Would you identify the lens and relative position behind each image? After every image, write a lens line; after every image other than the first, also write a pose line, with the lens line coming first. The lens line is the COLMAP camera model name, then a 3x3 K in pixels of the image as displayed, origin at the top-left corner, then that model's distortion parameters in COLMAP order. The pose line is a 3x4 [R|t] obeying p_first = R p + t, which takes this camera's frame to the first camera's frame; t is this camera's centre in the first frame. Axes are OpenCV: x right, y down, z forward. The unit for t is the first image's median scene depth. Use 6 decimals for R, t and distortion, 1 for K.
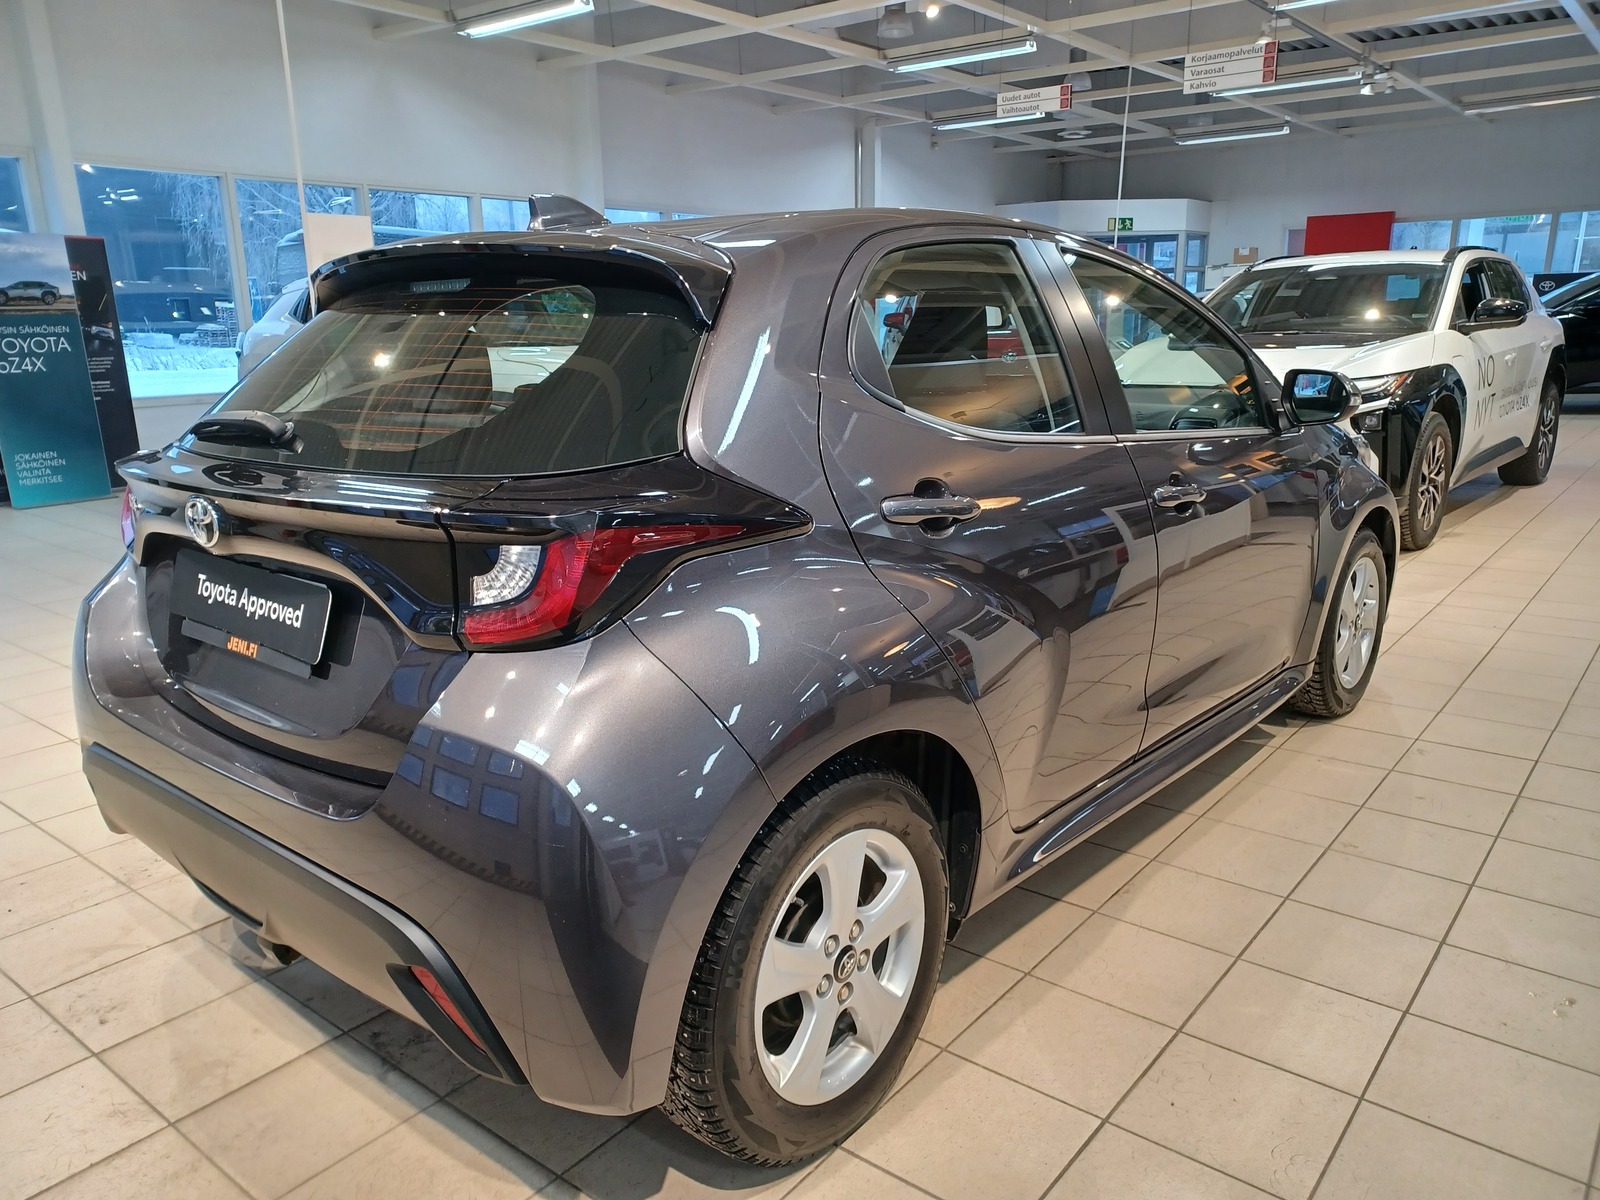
lens RADIAL K [[1148.7, 0, 814.6], [0, 1148.7, 597.8], [0, 0, 1]] dist [0.016529, 0.013735]
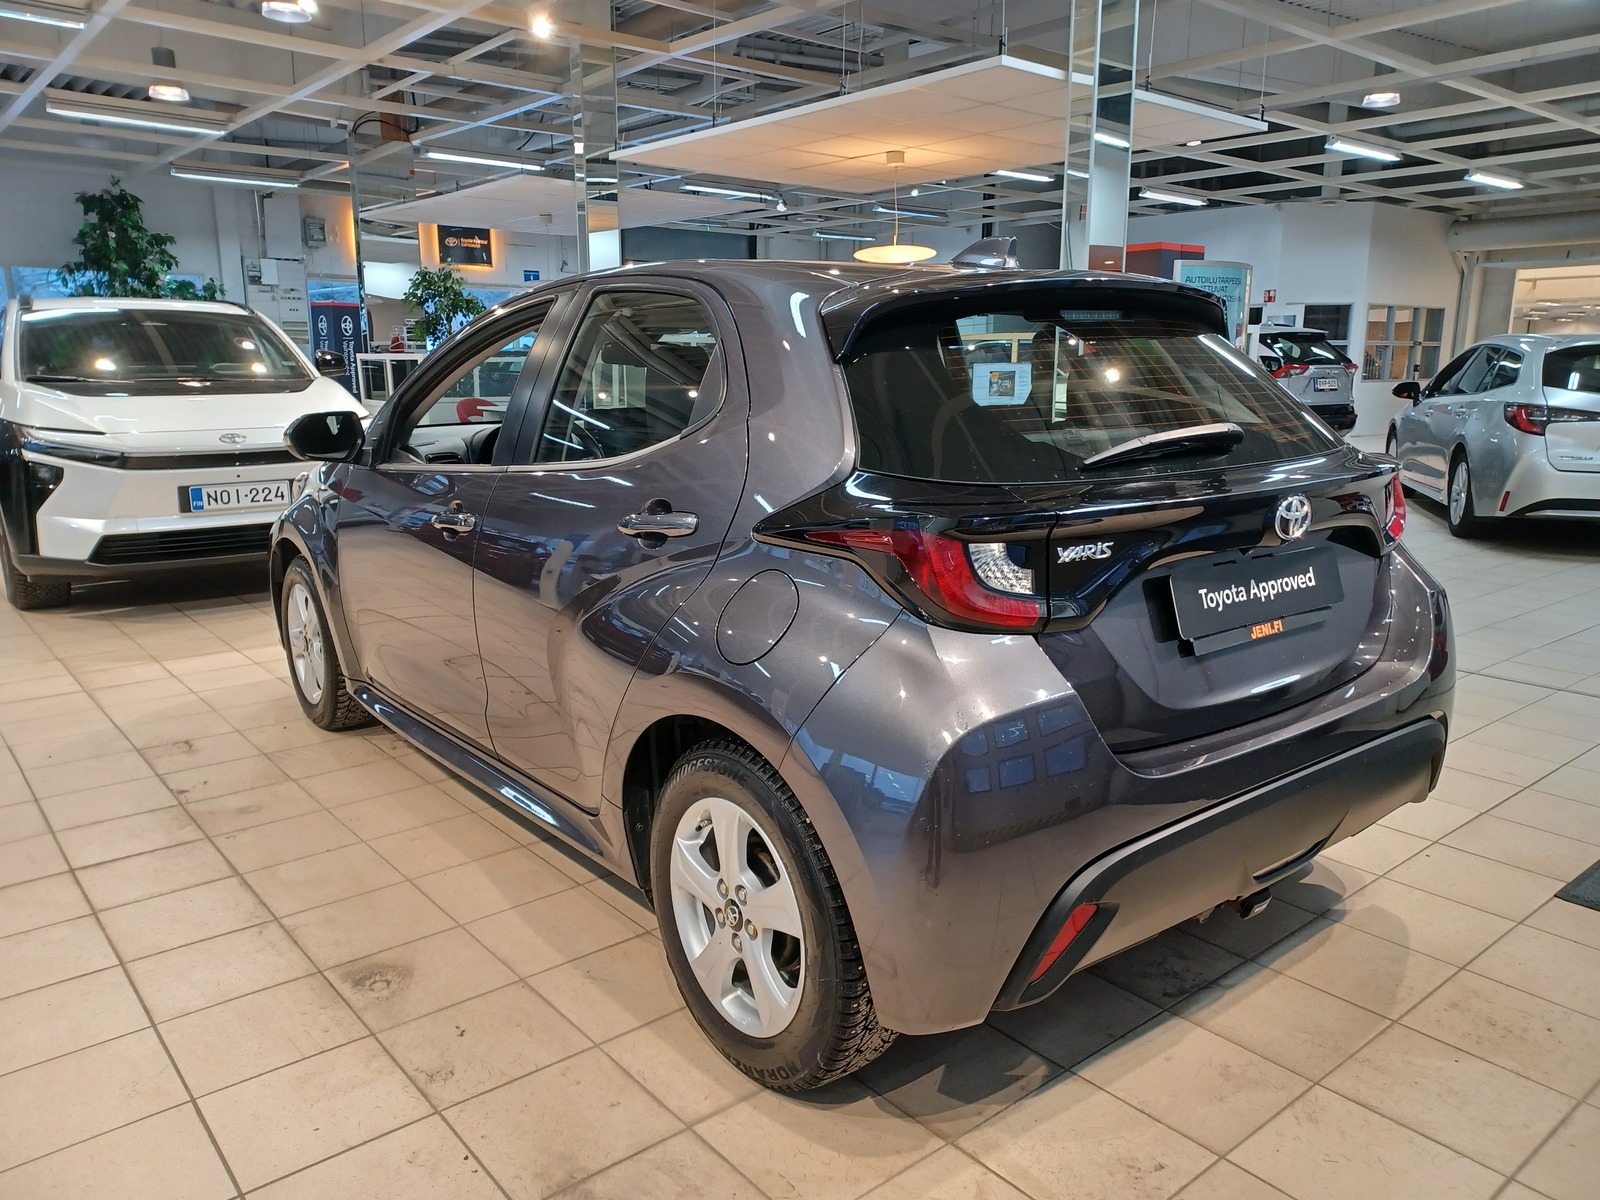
lens RADIAL K [[1148.7, 0, 814.6], [0, 1148.7, 597.8], [0, 0, 1]] dist [0.016529, 0.013735]
pose [[0.213563, -0.186669, 0.958929, -0.370526], [0.231477, 0.963292, 0.135967, -0.053949], [-0.949110, 0.192933, 0.248933, 0.252680]]
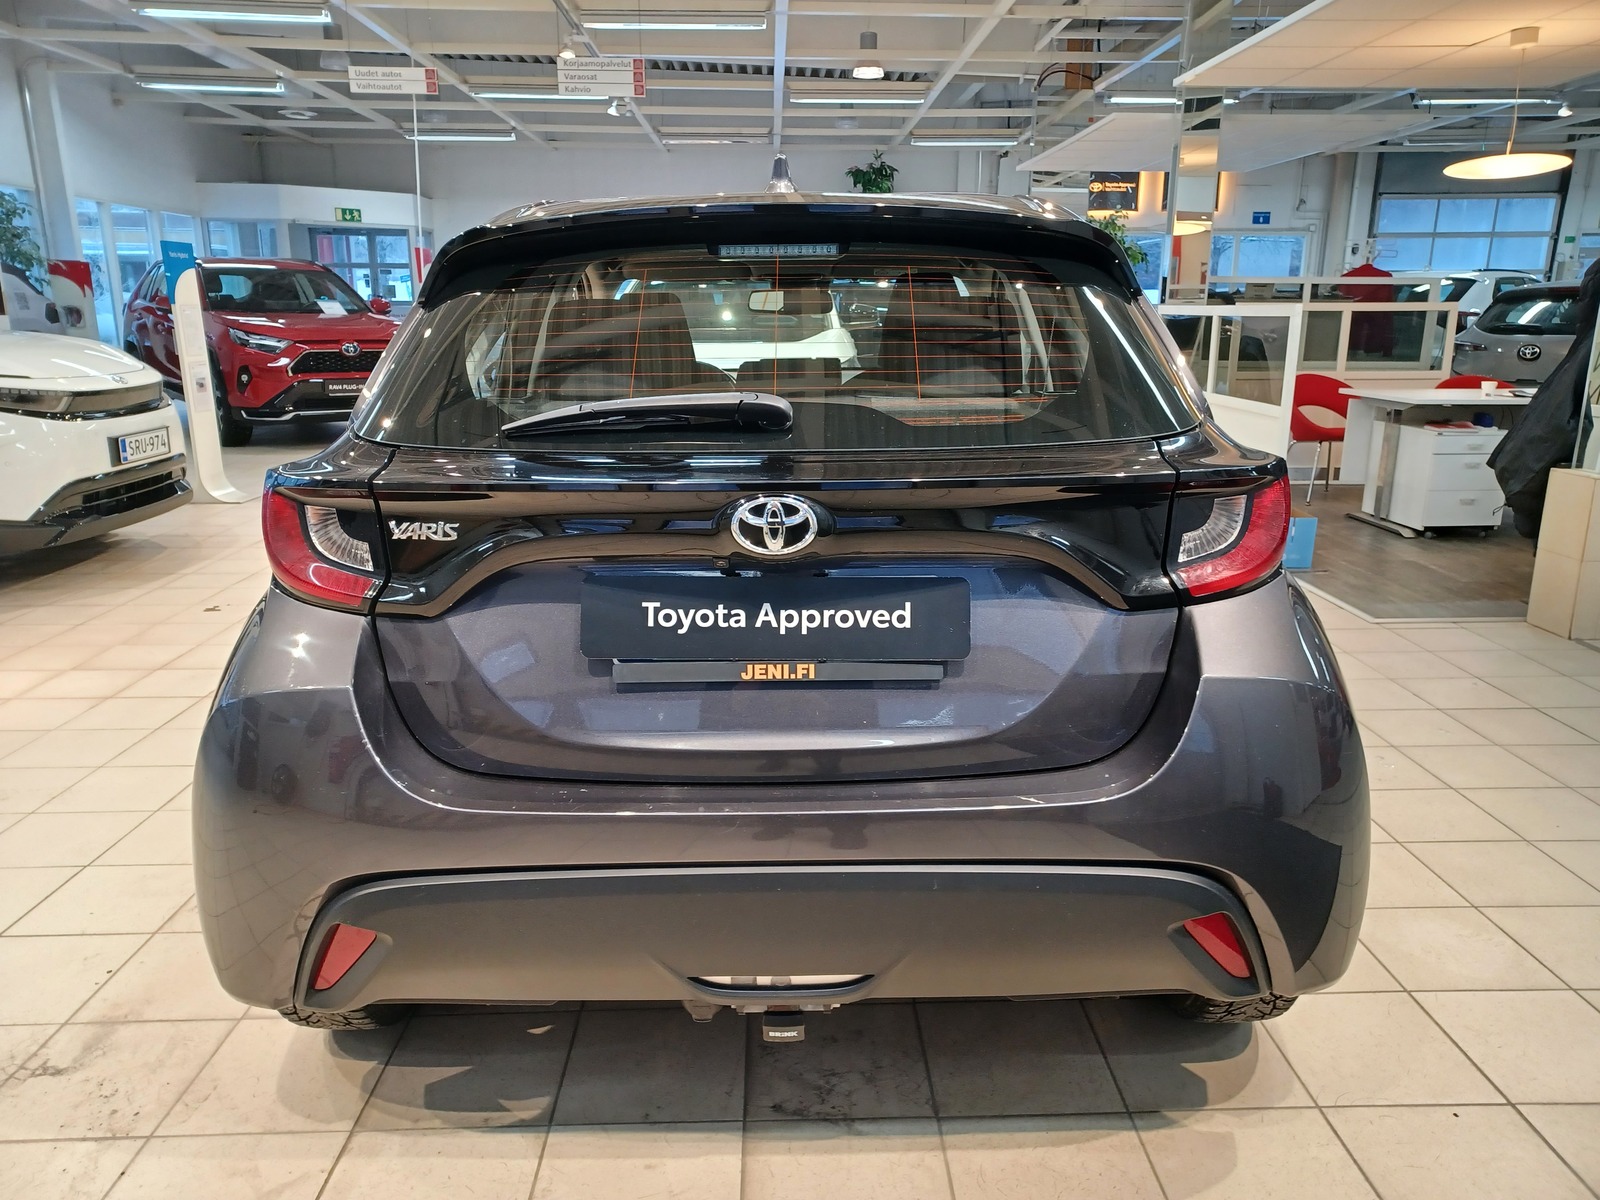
lens RADIAL K [[1148.7, 0, 814.6], [0, 1148.7, 597.8], [0, 0, 1]] dist [0.016529, 0.013735]
pose [[0.768258, -0.143867, 0.623764, -0.220376], [0.143380, 0.988334, 0.051359, -0.011116], [-0.623876, 0.049979, 0.779924, 0.073942]]
